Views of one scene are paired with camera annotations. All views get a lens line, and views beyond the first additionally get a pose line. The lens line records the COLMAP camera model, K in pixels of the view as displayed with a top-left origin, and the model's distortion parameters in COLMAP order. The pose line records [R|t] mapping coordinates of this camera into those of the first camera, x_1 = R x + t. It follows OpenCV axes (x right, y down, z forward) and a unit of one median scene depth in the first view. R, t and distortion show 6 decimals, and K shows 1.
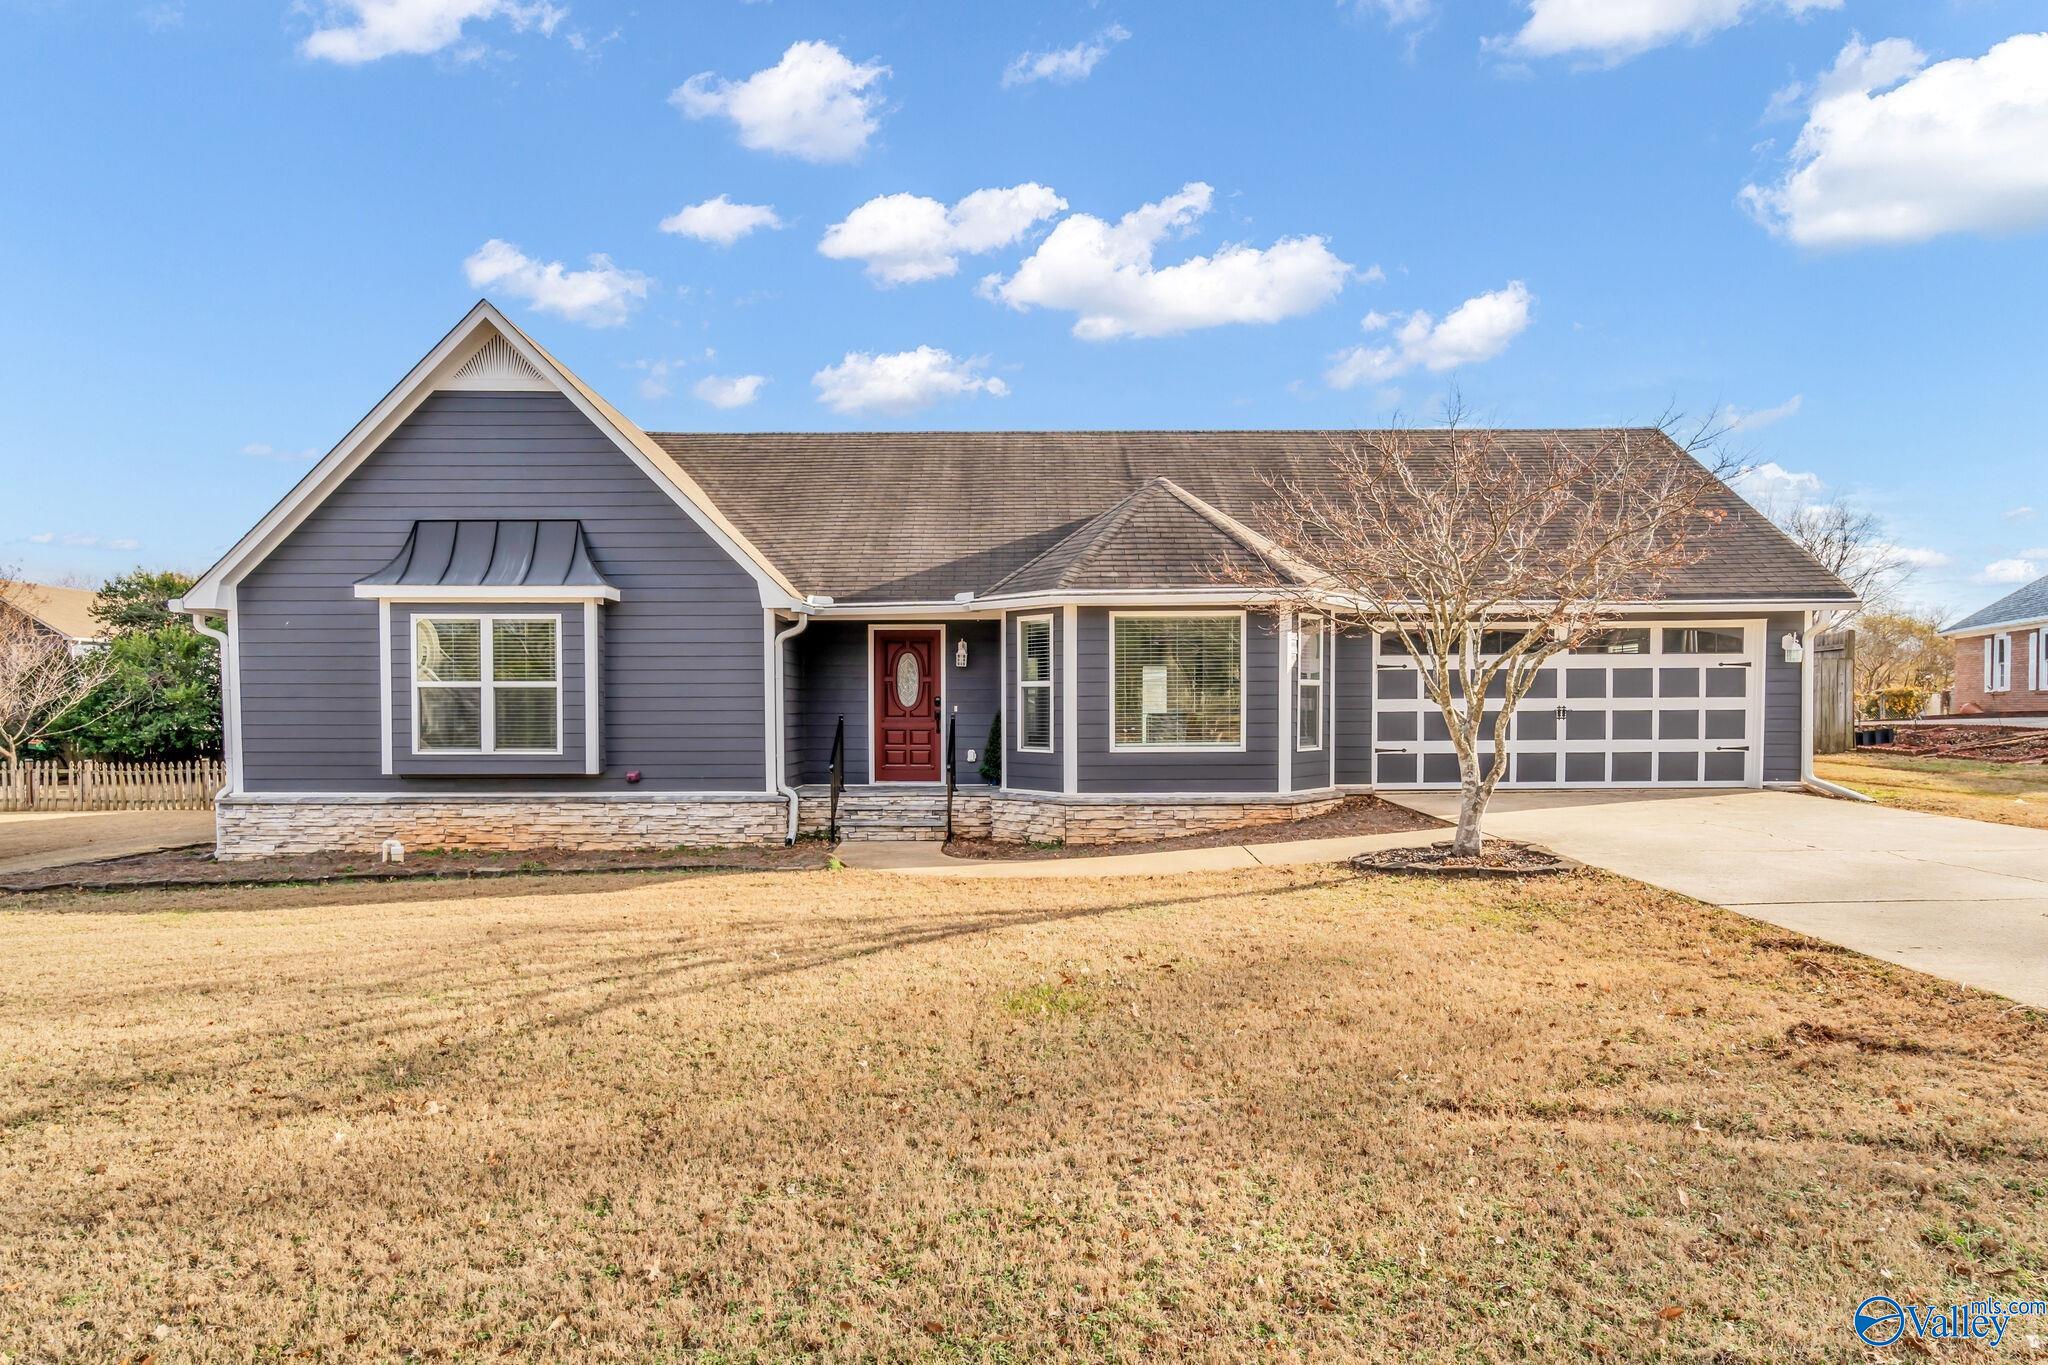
lens RADIAL K [[1191.9, 0, 1028.2], [0, 1191.9, 742.5], [0, 0, 1]] dist [0.000721, 0.000481]
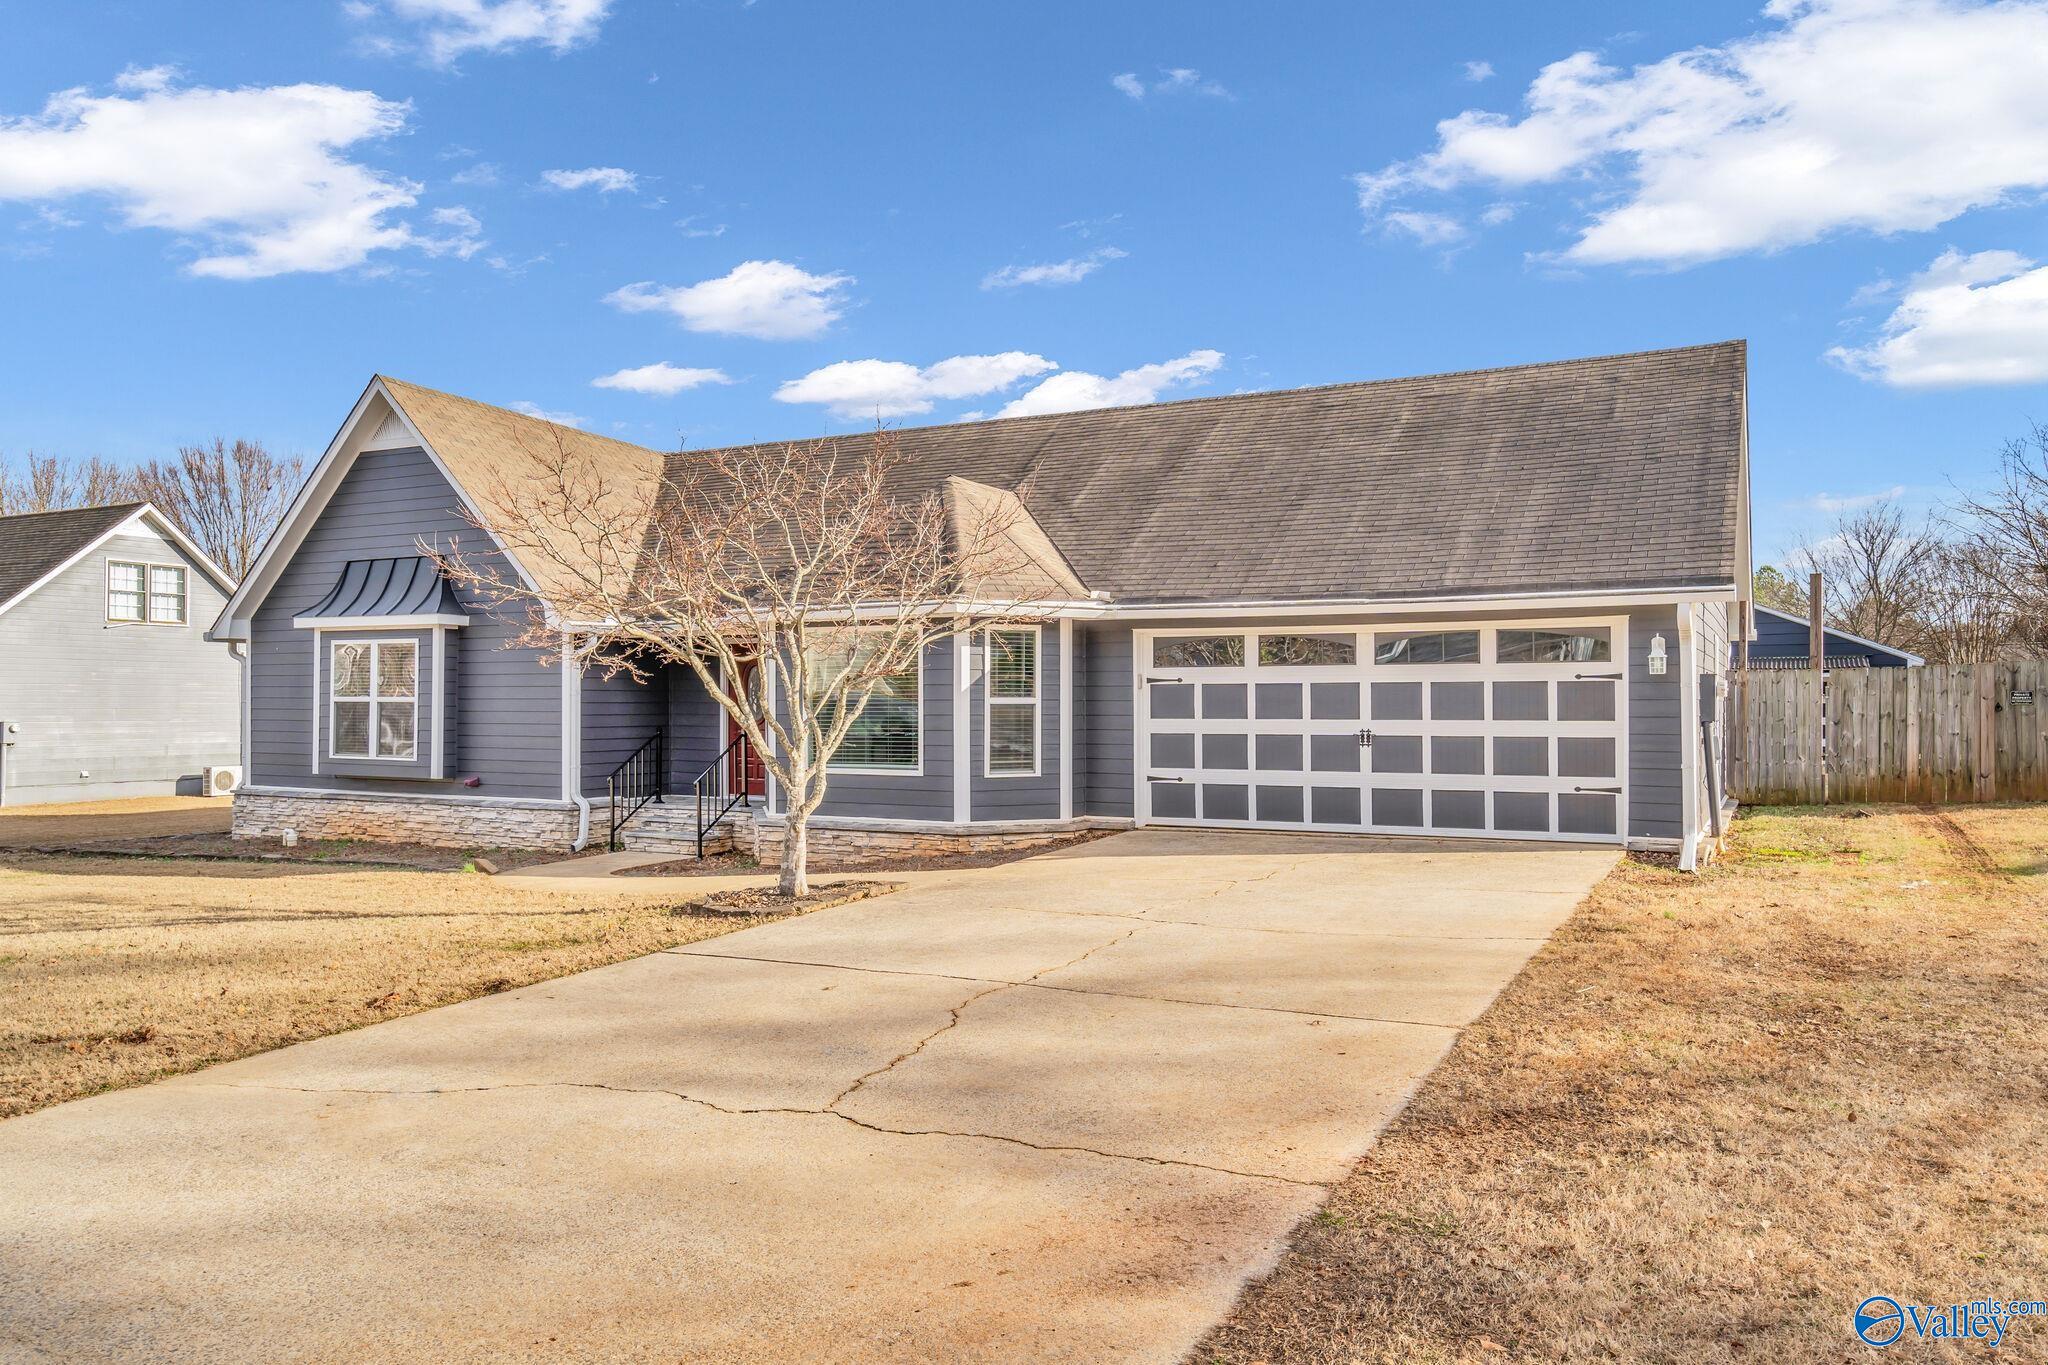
lens RADIAL K [[1293.8, 0, 1063.6], [0, 1293.8, 710.2], [0, 0, 1]] dist [-0.007278, 0.003813]
pose [[0.904727, 0.006373, -0.425944, 0.683762], [-0.022013, 0.999252, -0.031808, -0.012577], [0.425423, 0.038154, 0.904190, 0.141323]]
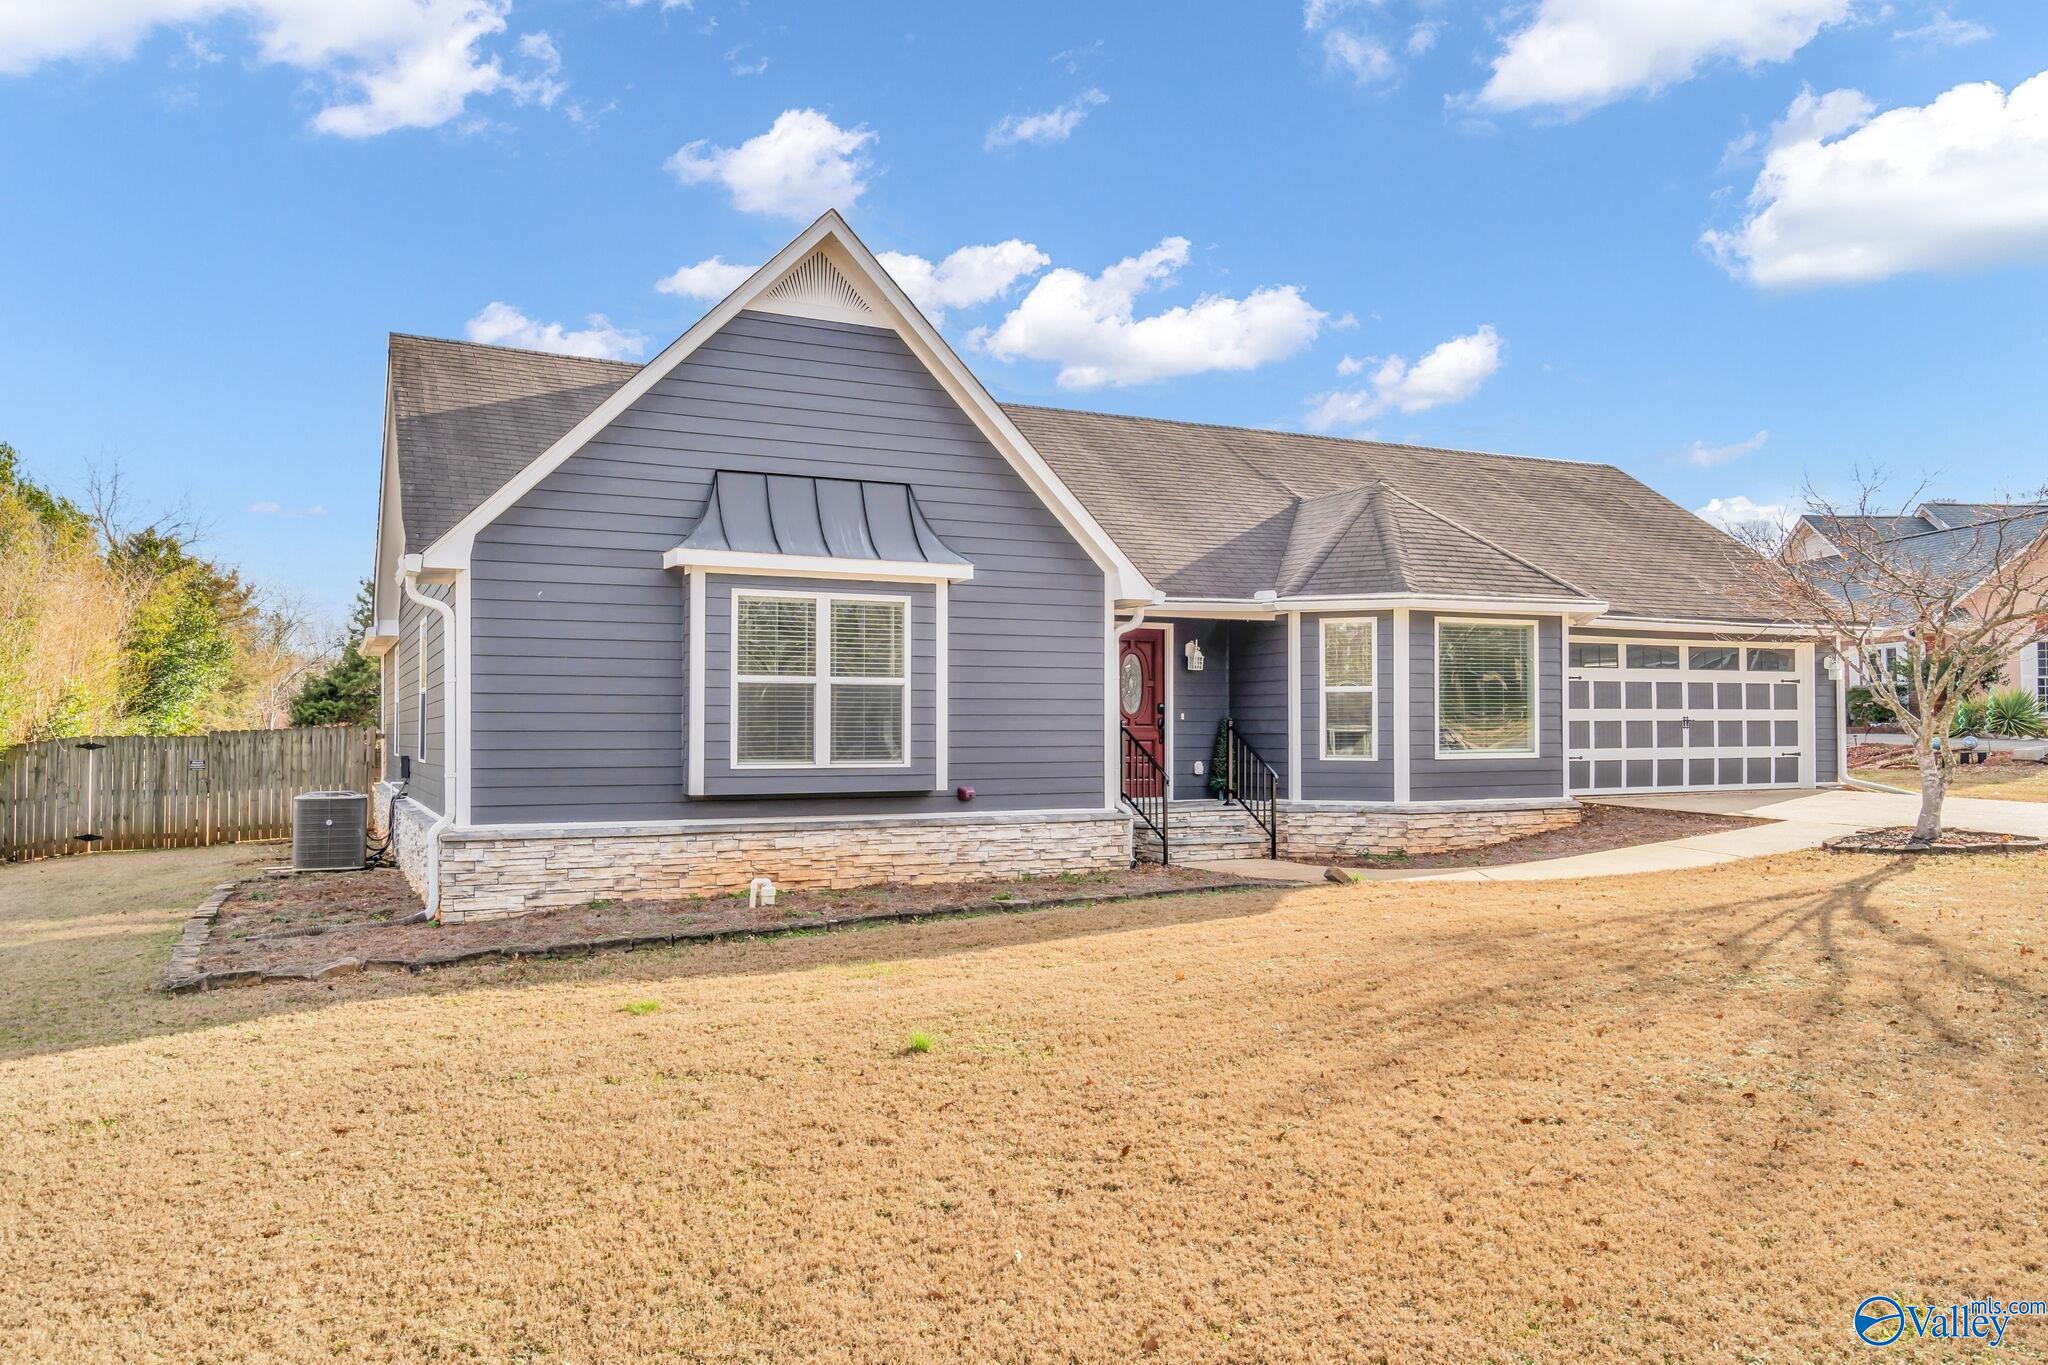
lens RADIAL K [[1470.4, 0, 1025.5], [0, 1470.4, 696.0], [0, 0, 1]] dist [0.001416, 0.005575]
pose [[0.897844, 0.011772, 0.440157, -0.751551], [0.011130, 0.998716, -0.049413, 0.011717], [-0.440173, 0.049264, 0.896560, 0.055708]]
